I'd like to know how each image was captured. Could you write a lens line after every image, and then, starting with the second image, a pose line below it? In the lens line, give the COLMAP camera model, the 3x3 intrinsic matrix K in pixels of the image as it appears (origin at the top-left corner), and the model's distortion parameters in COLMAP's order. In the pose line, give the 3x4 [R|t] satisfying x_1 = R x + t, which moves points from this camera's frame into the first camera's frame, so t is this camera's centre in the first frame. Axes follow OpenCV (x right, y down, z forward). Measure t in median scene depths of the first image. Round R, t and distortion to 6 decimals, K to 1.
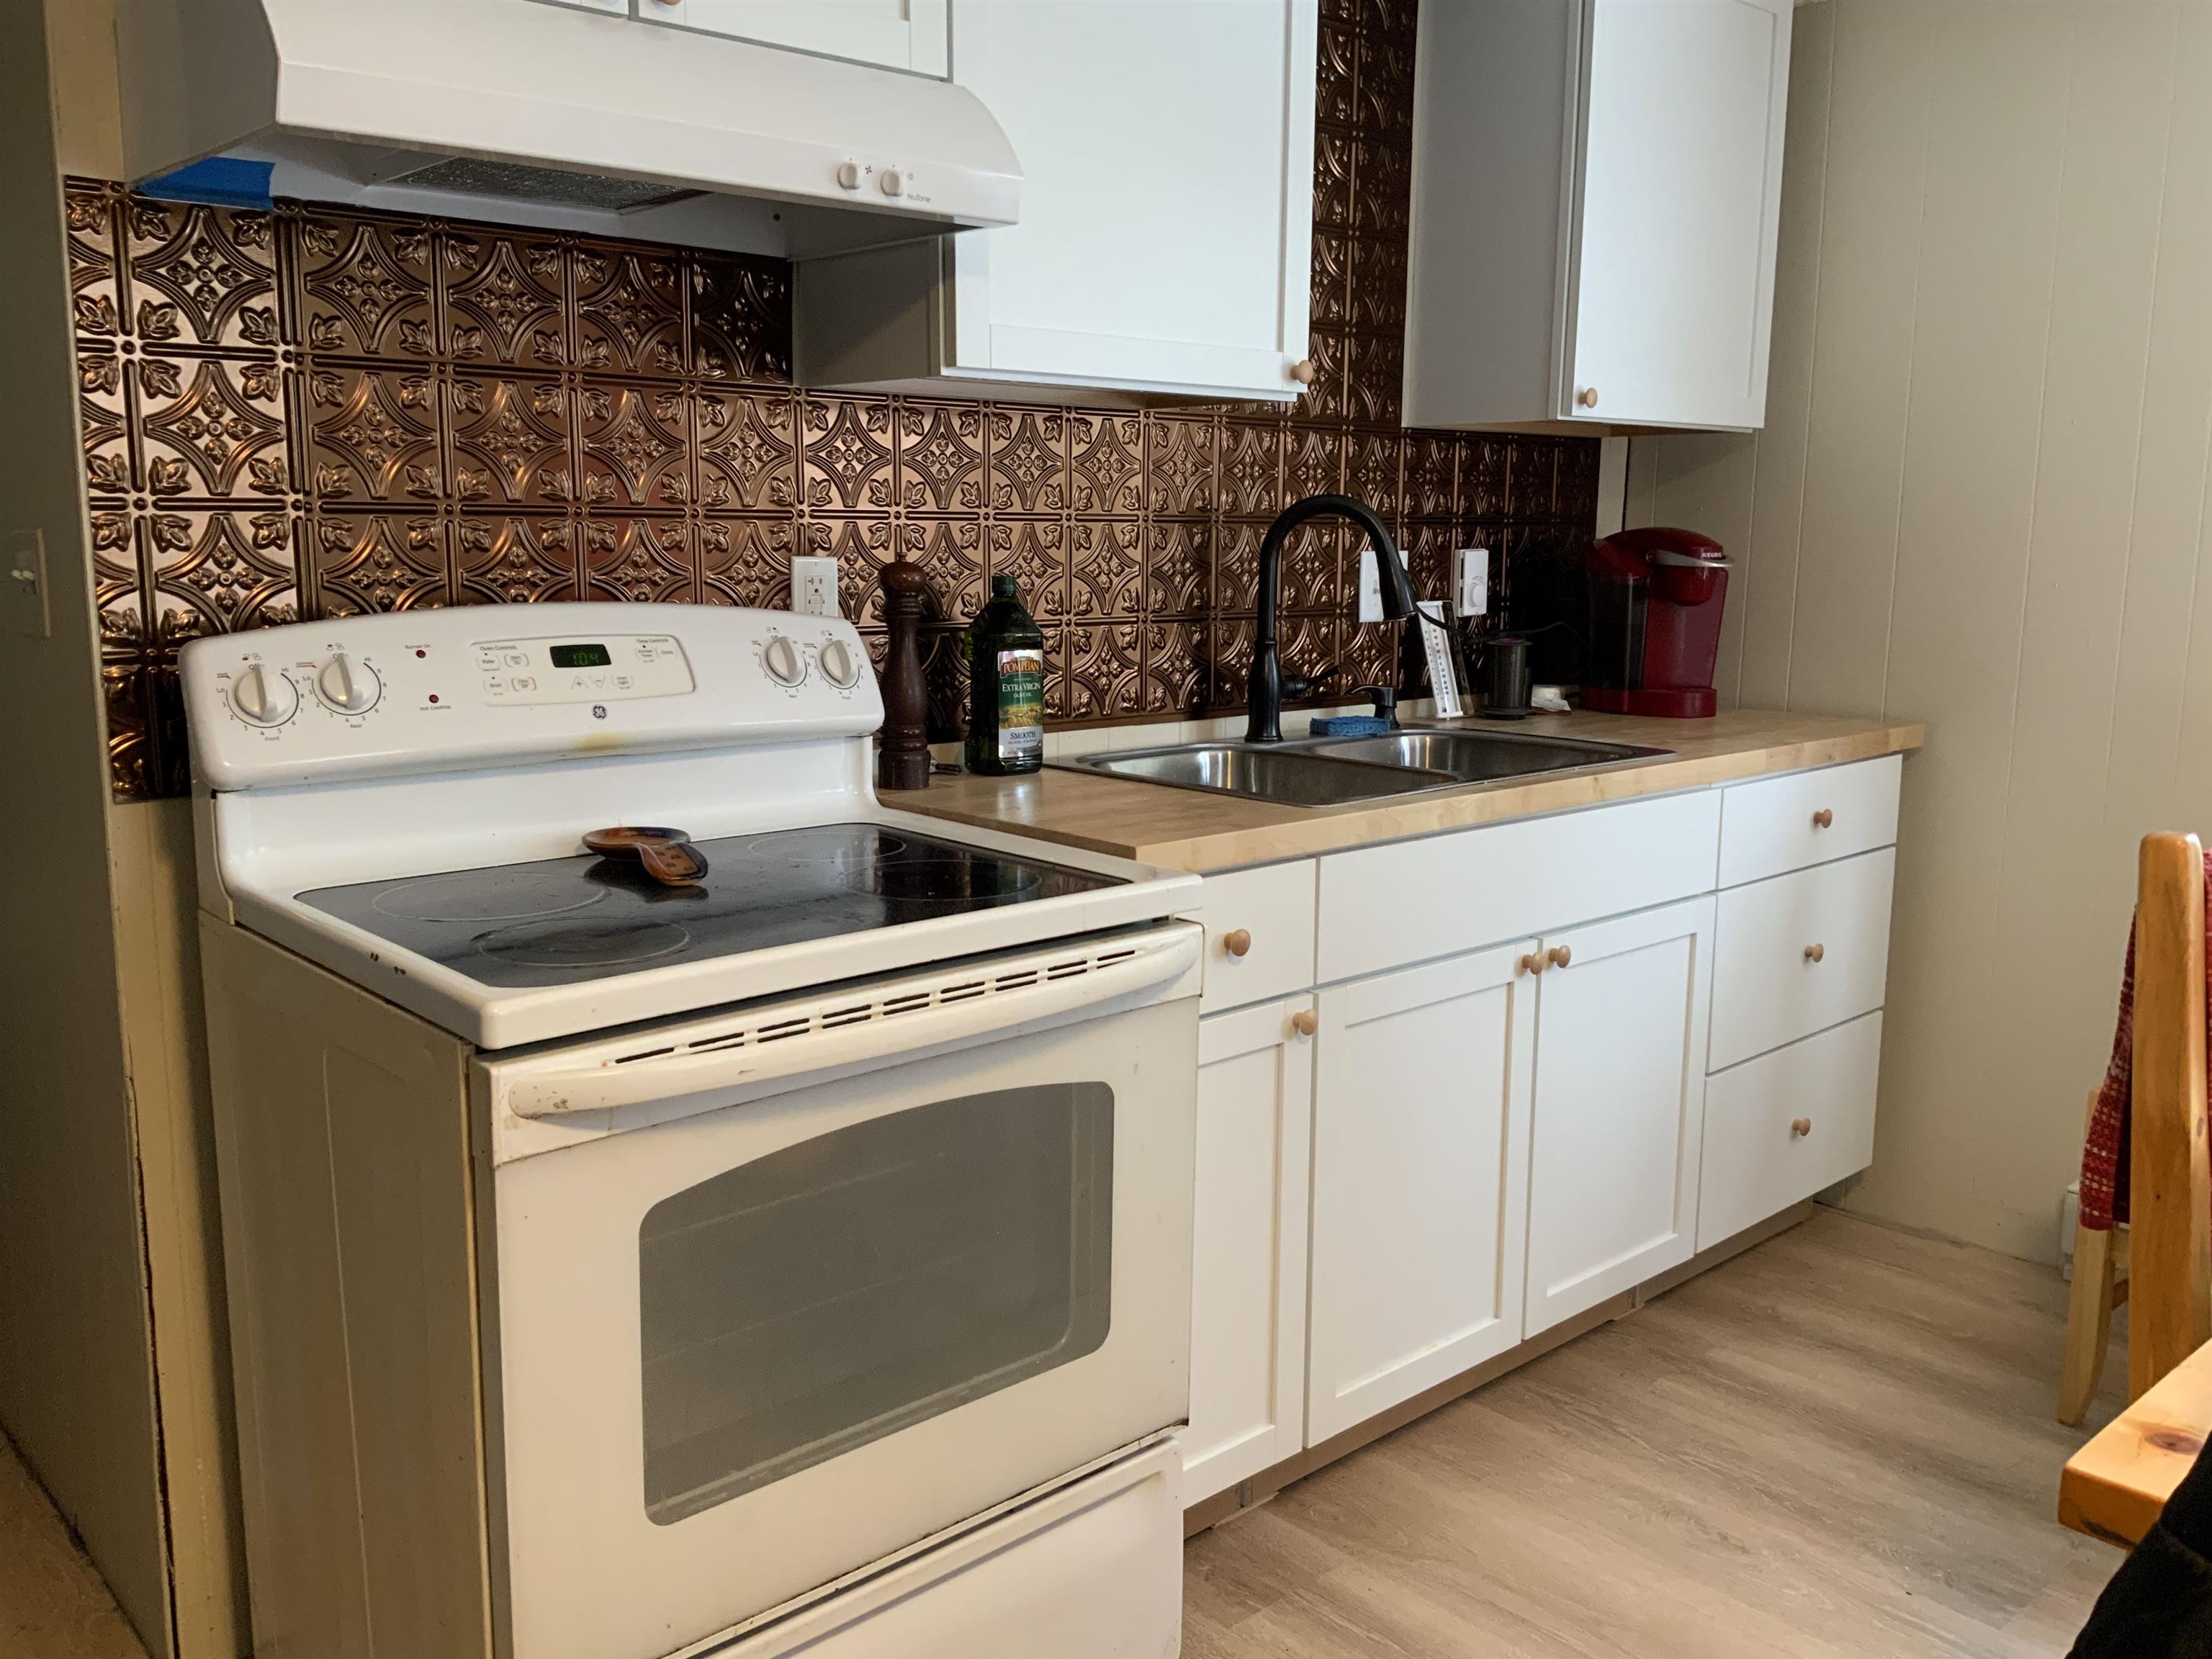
lens RADIAL K [[1848.0, 0, 1127.1], [0, 1848.0, 827.5], [0, 0, 1]] dist [0.067235, -0.125400]
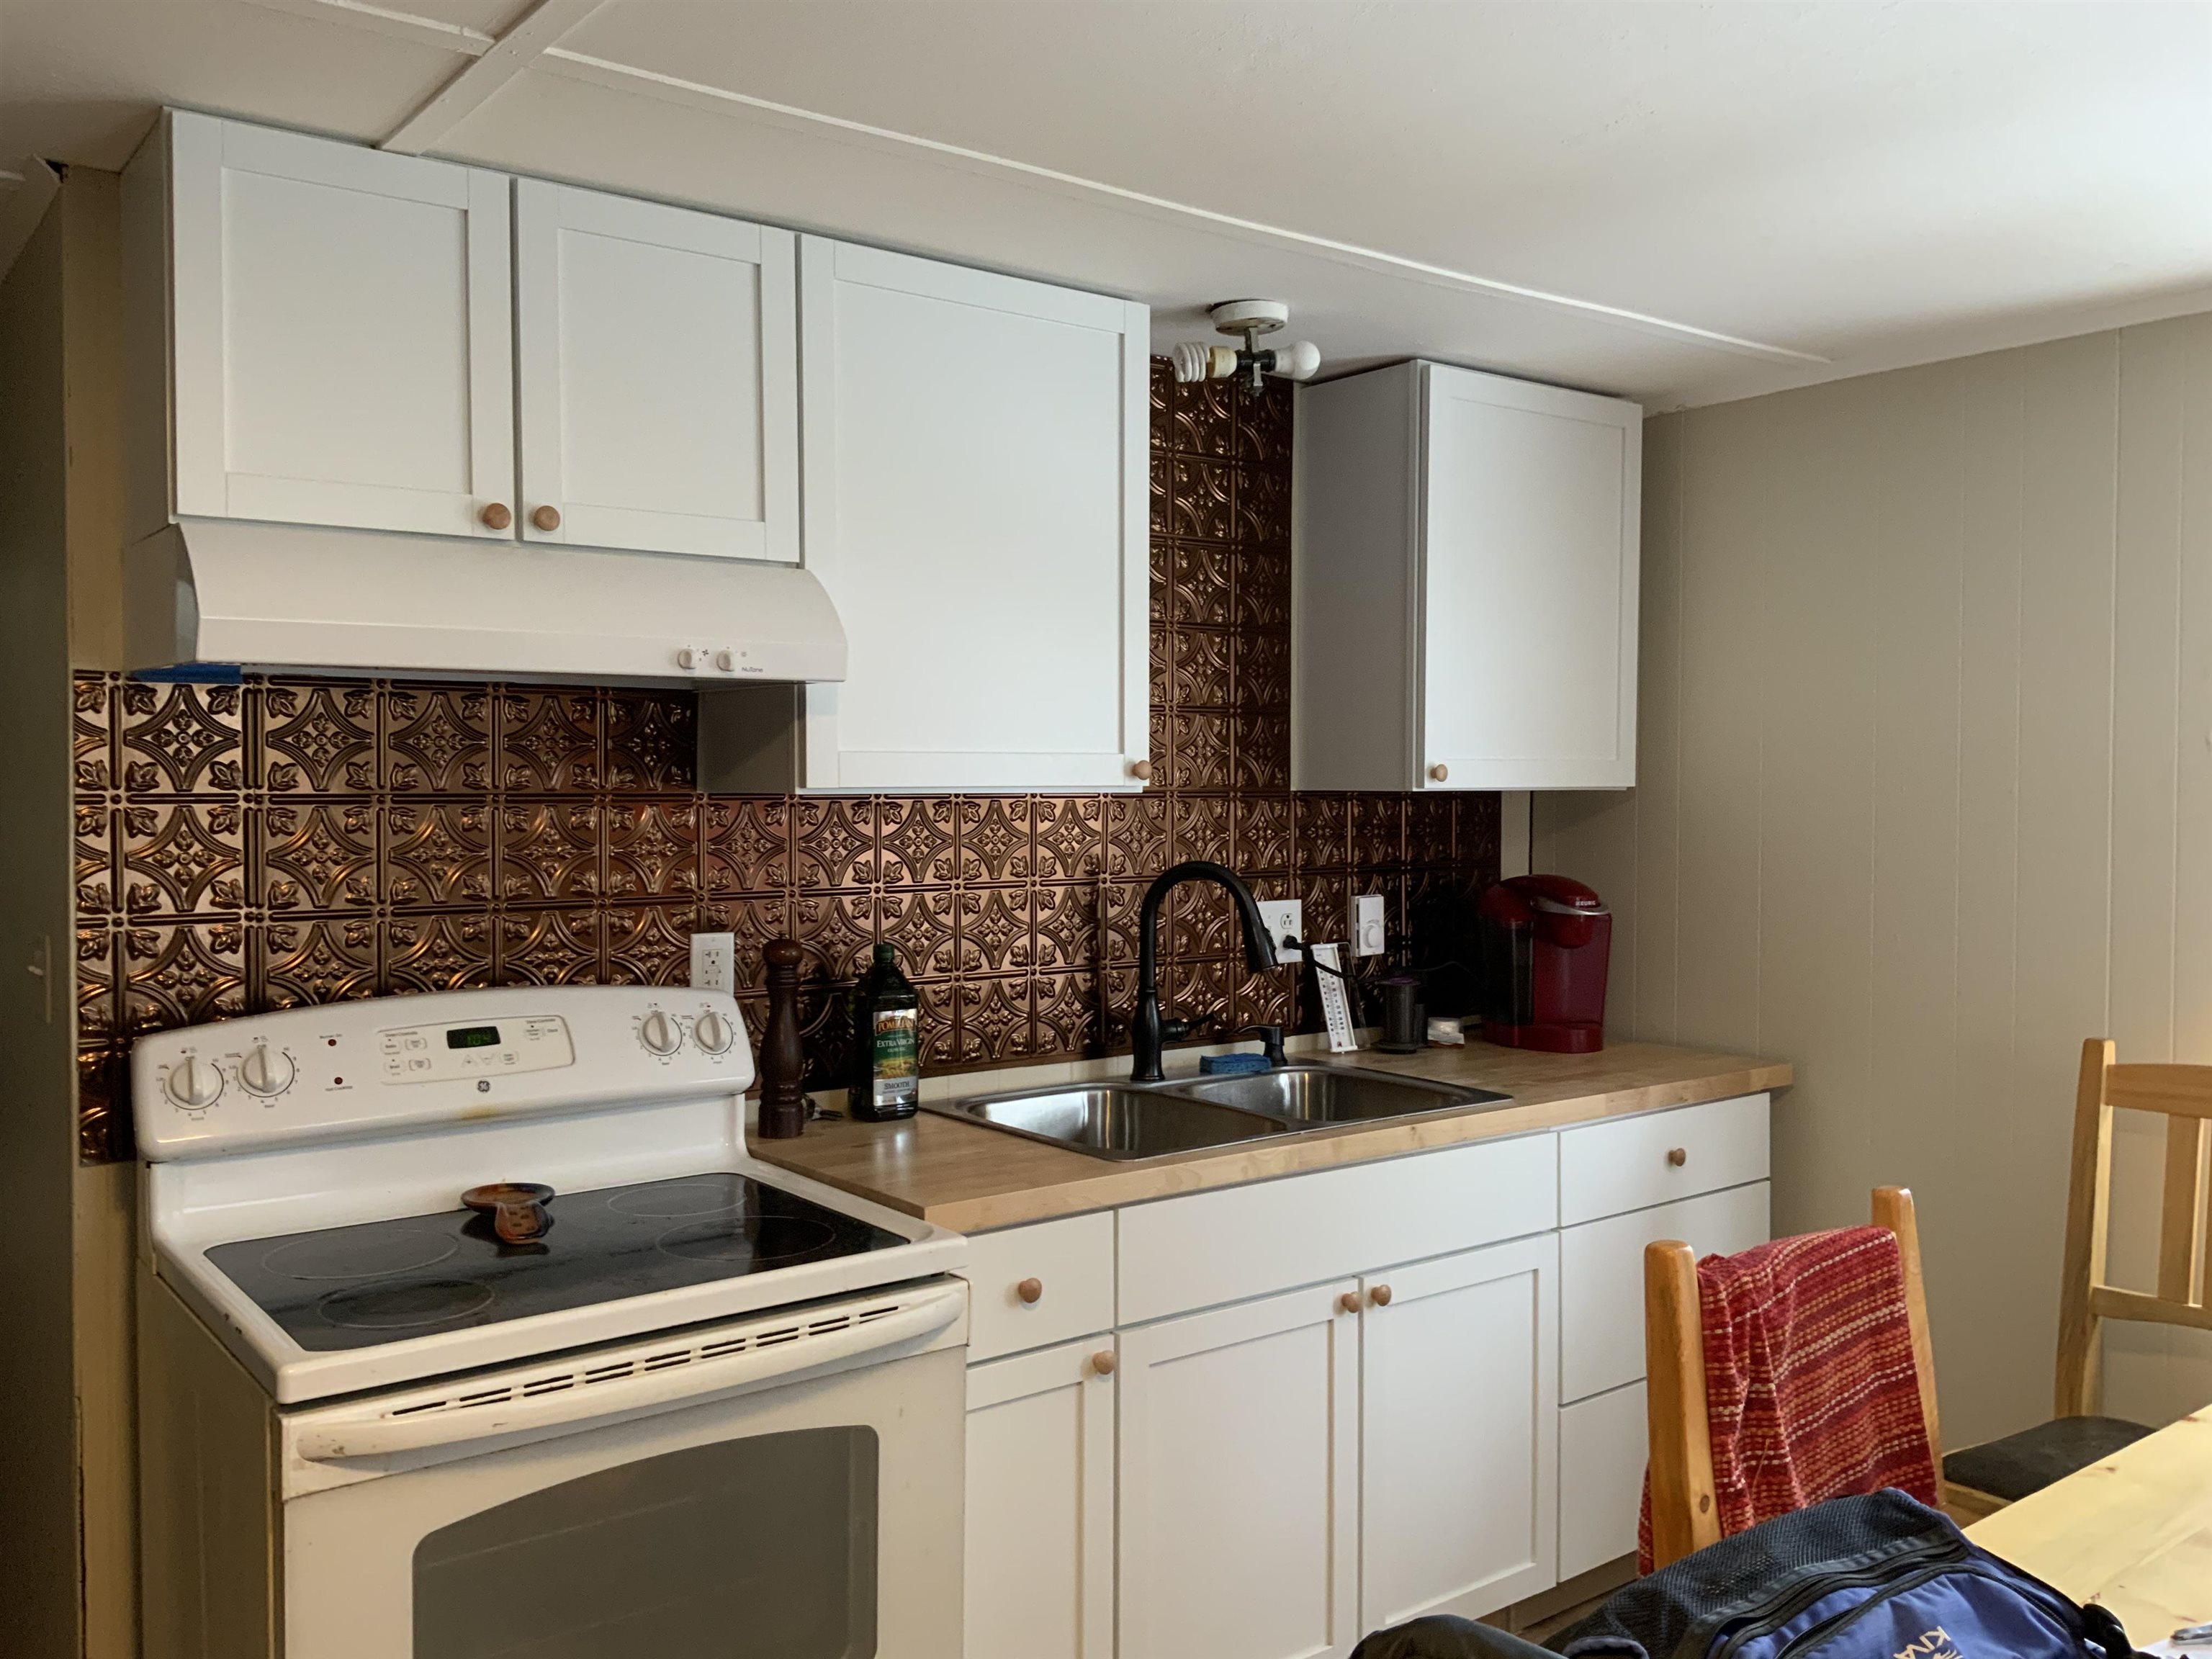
lens RADIAL K [[1848.0, 0, 1112.7], [0, 1848.0, 811.8], [0, 0, 1]] dist [0.067235, -0.125400]
pose [[0.996458, -0.004741, -0.083960, 0.198780], [-0.007584, 0.989275, -0.145869, -0.059735], [0.083751, 0.145989, 0.985735, -0.150507]]
